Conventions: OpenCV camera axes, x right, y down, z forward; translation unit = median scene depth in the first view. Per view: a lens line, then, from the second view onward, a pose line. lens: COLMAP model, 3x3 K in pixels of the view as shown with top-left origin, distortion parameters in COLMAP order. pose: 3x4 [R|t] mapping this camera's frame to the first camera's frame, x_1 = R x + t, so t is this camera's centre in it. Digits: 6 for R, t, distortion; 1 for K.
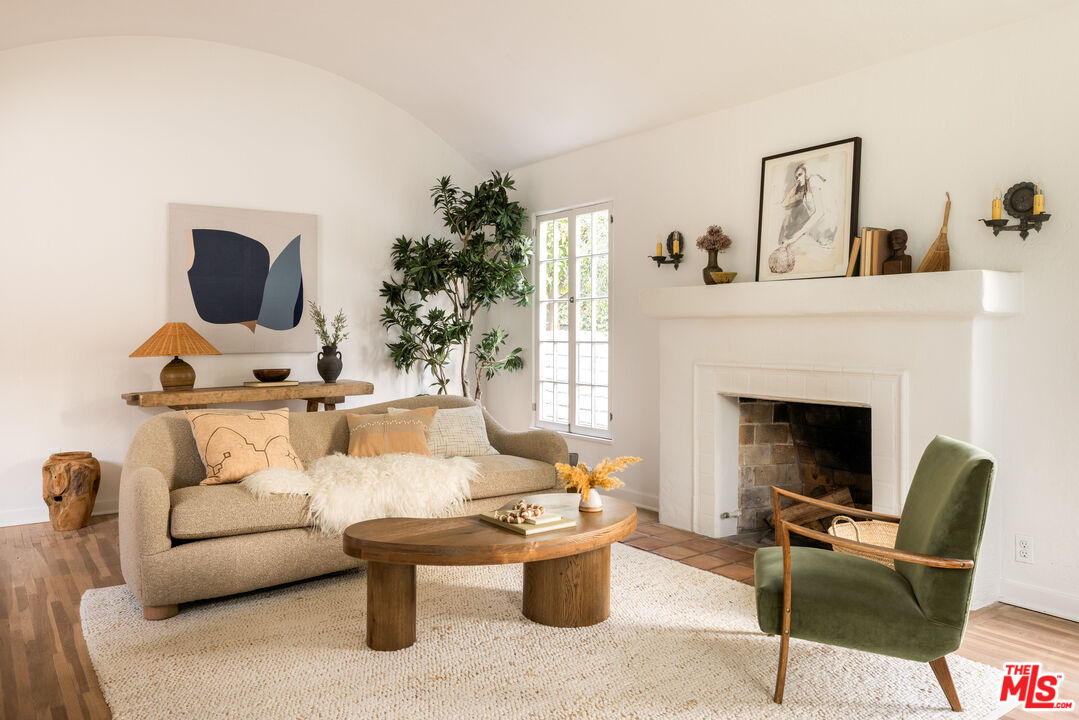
lens RADIAL K [[807.5, 0, 539.5], [0, 807.5, 327.1], [0, 0, 1]] dist [0.003250, 0.003209]
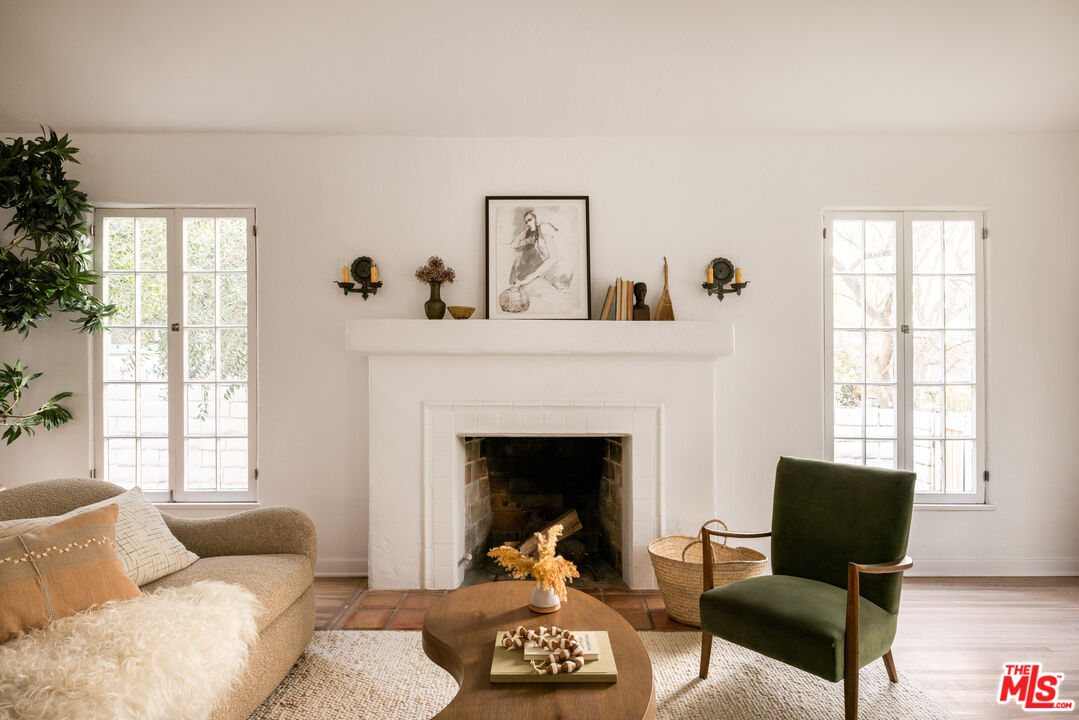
lens RADIAL K [[618.9, 0, 525.0], [0, 618.9, 363.9], [0, 0, 1]] dist [0.001300, 0.001163]
pose [[0.573356, 0.002875, 0.819301, -0.321939], [-0.005524, 0.999985, 0.000357, -0.001644], [-0.819288, -0.004730, 0.573363, 0.512613]]
